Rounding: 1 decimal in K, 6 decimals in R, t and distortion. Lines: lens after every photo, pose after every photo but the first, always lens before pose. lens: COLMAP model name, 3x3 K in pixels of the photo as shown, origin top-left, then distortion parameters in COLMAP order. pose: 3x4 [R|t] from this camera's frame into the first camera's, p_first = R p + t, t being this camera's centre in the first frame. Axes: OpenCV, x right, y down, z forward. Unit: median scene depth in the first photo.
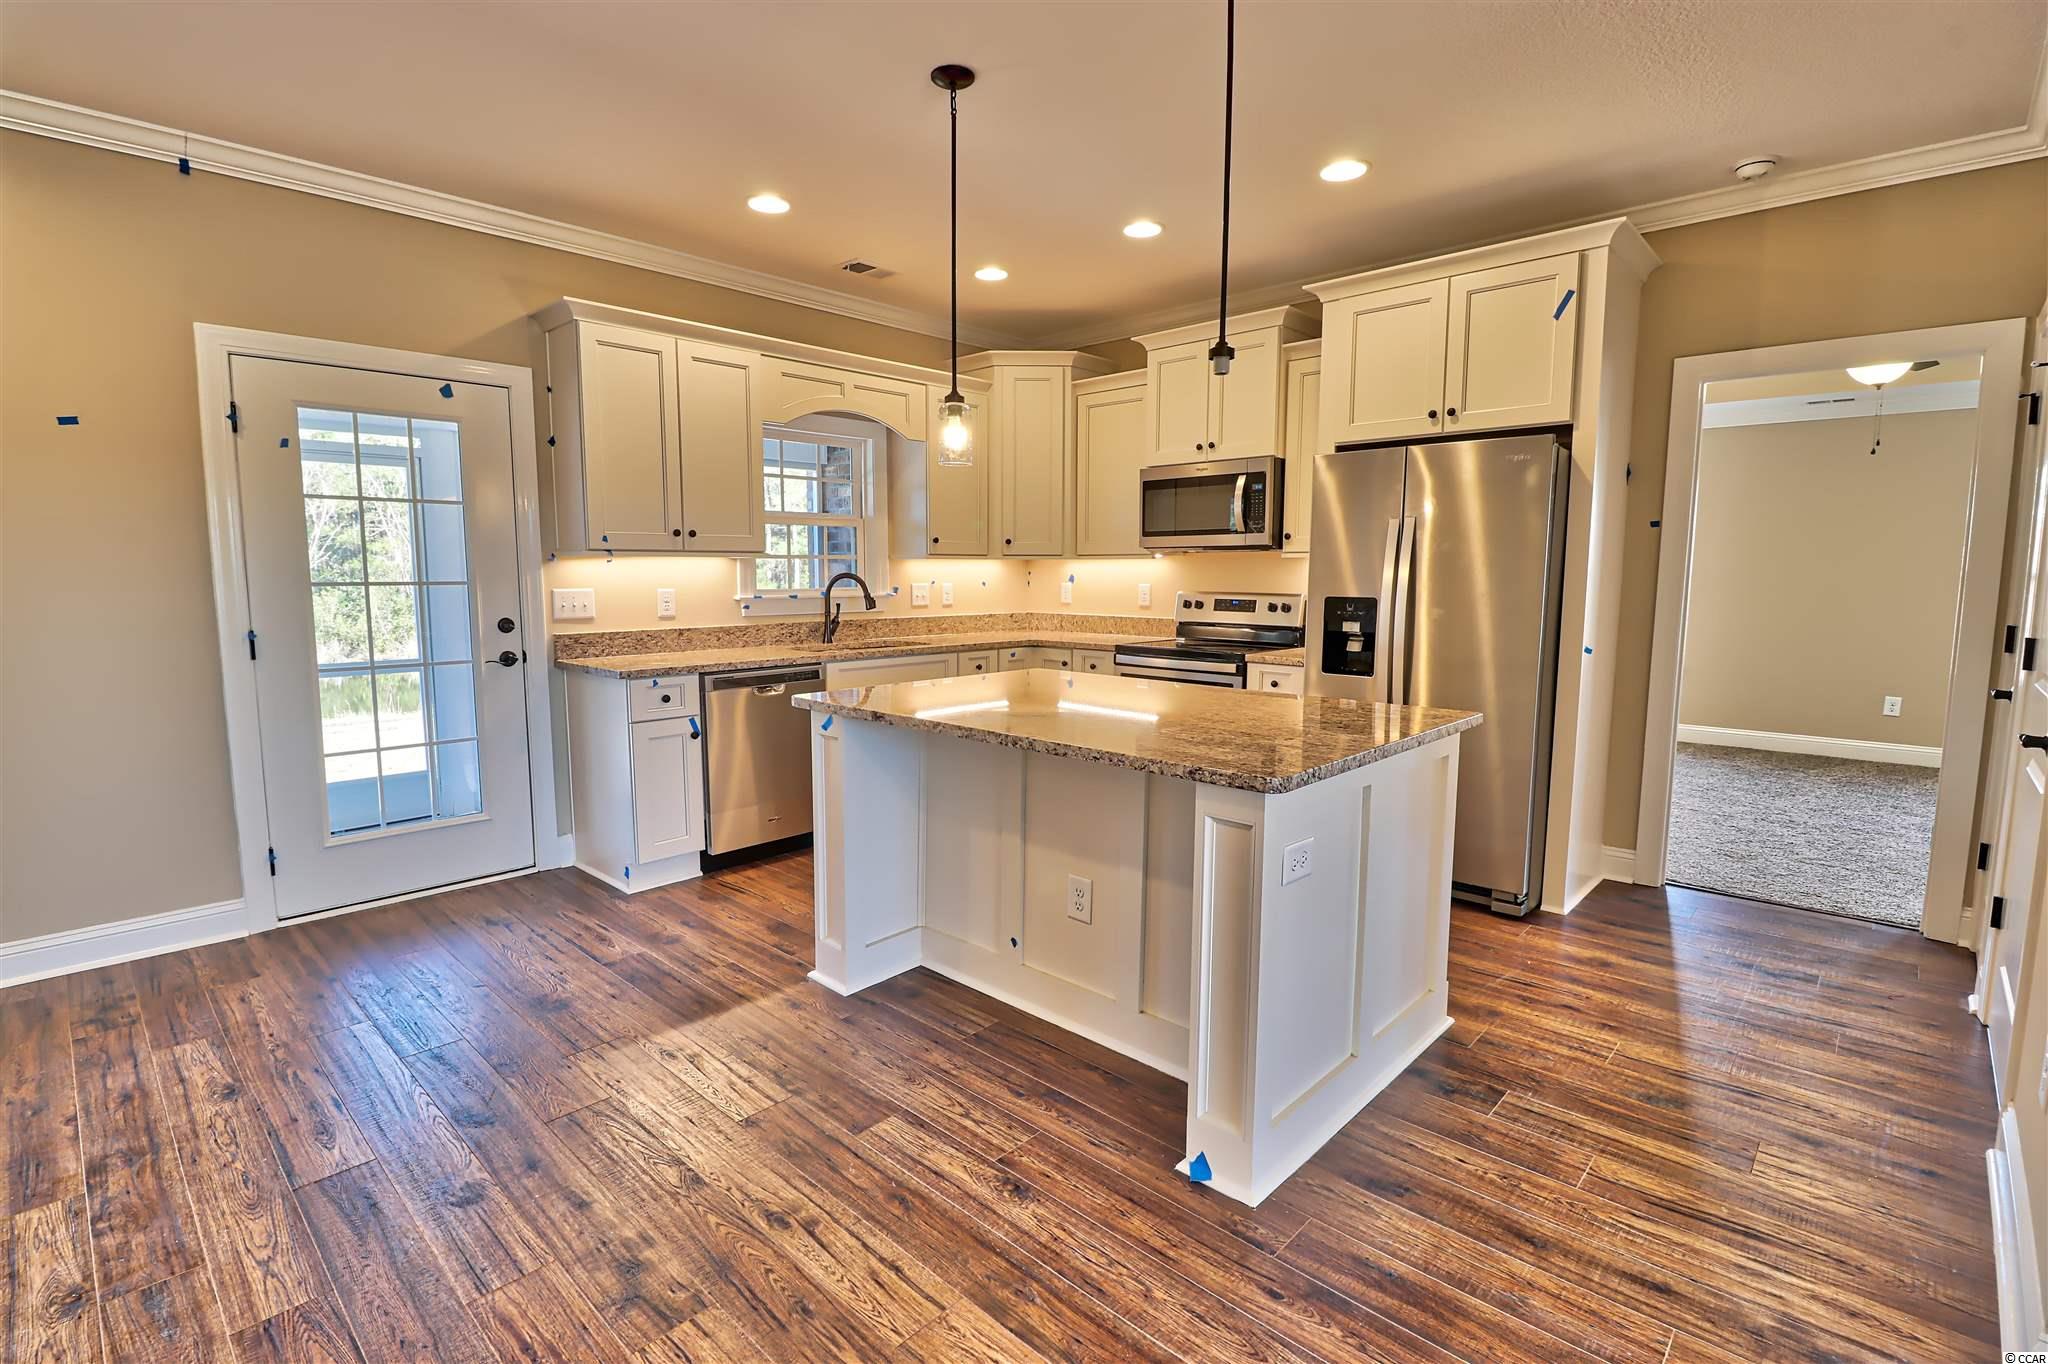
lens RADIAL K [[948.9, 0, 1017.6], [0, 948.9, 681.6], [0, 0, 1]] dist [-0.003456, -0.003548]
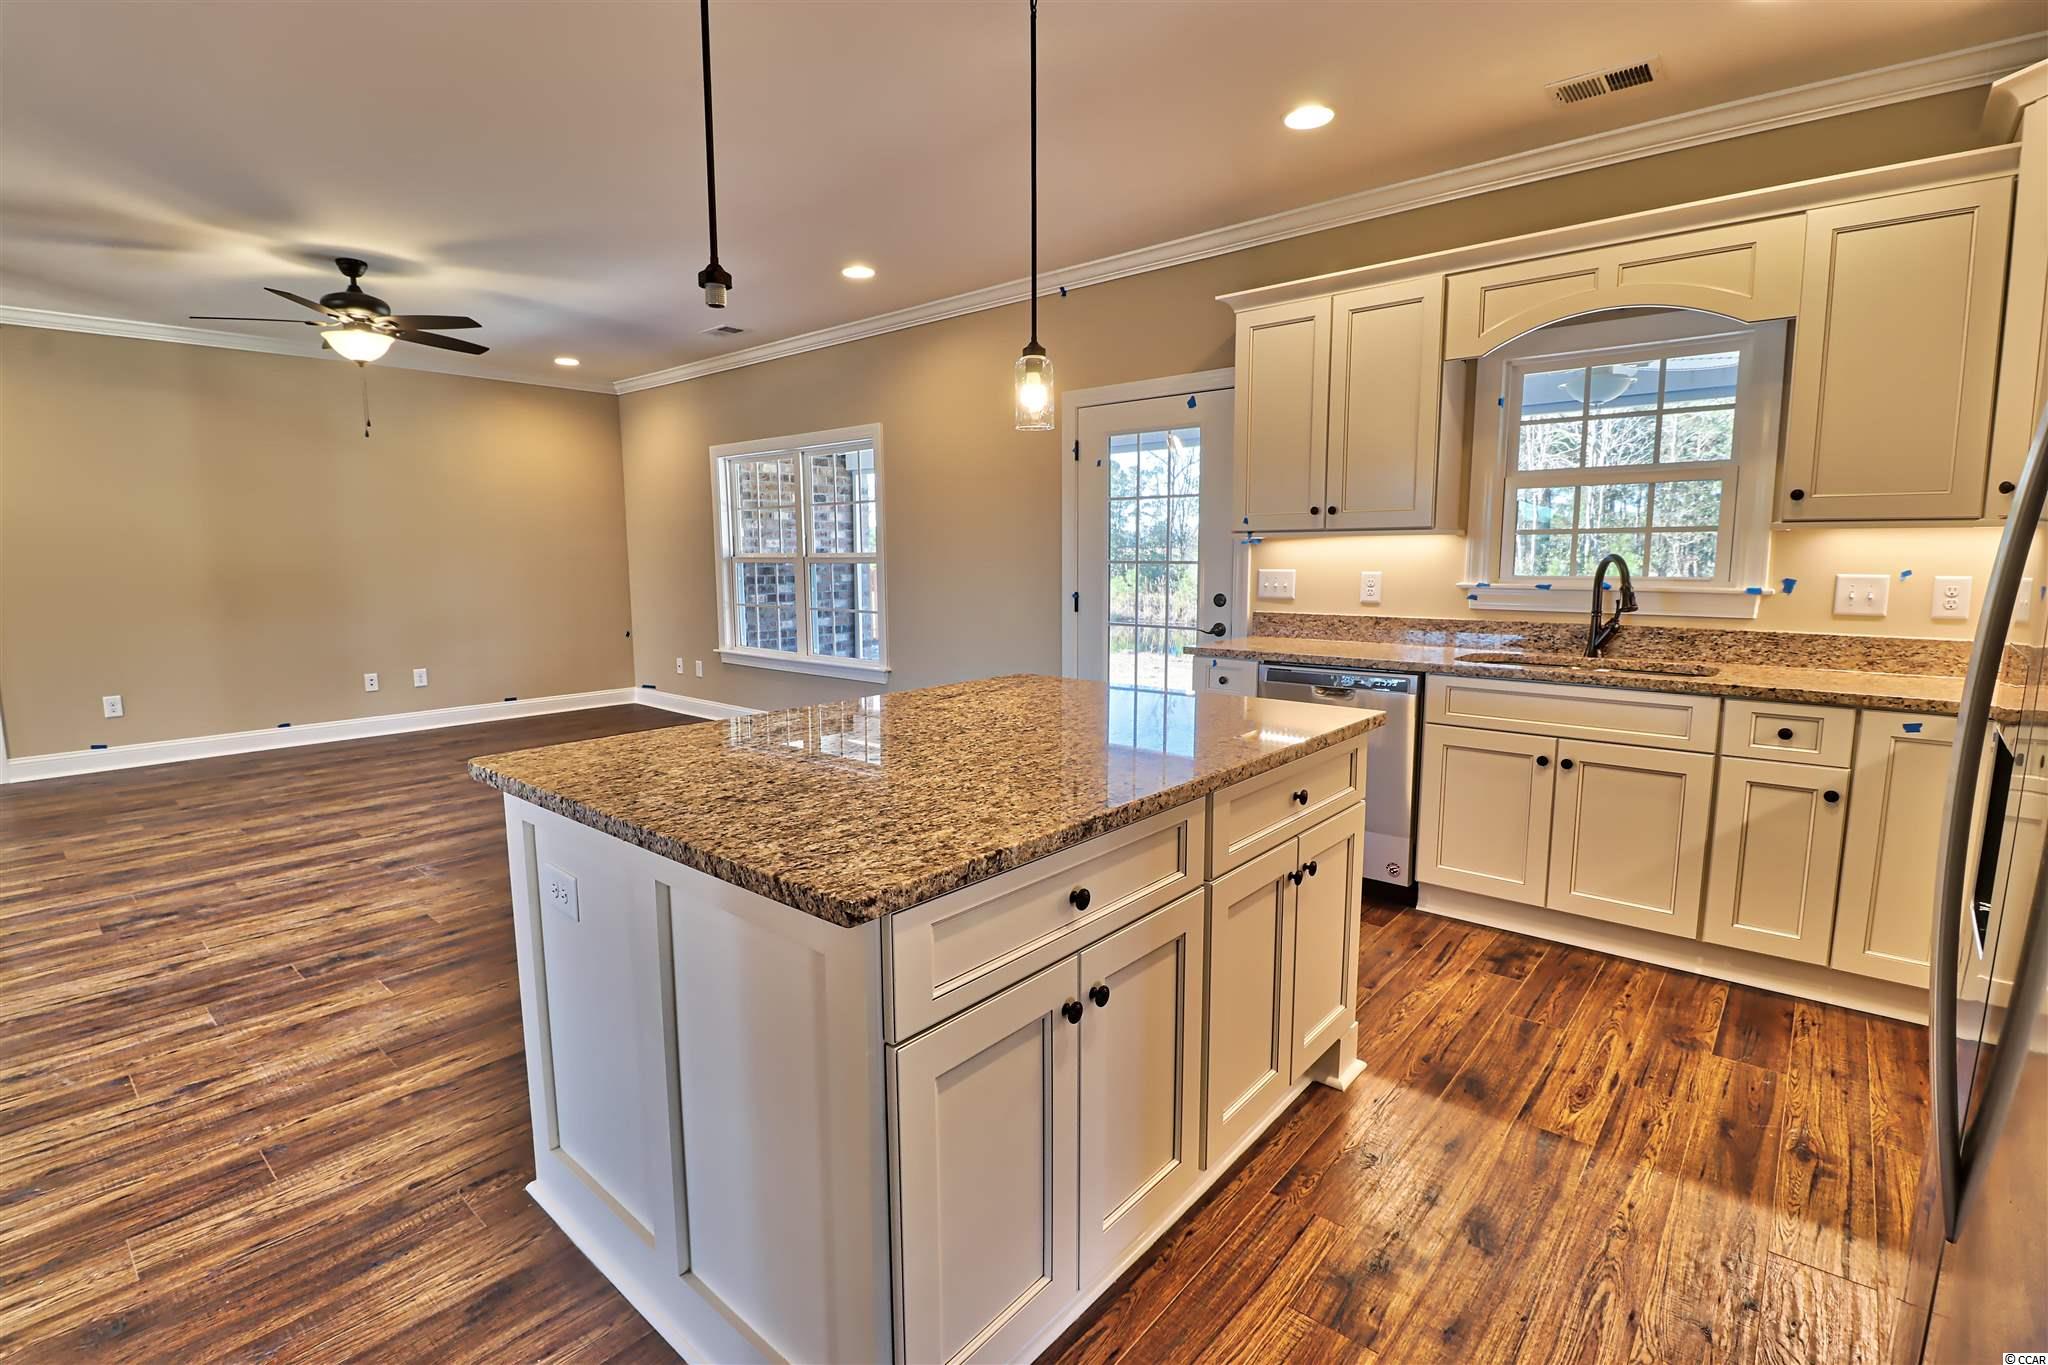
lens RADIAL K [[948.9, 0, 968.8], [0, 948.9, 668.3], [0, 0, 1]] dist [-0.003456, -0.003548]
pose [[0.027188, 0.121669, -0.992198, 0.564882], [-0.112029, 0.986683, 0.117923, -0.076817], [0.993333, 0.107949, 0.040457, 0.646812]]
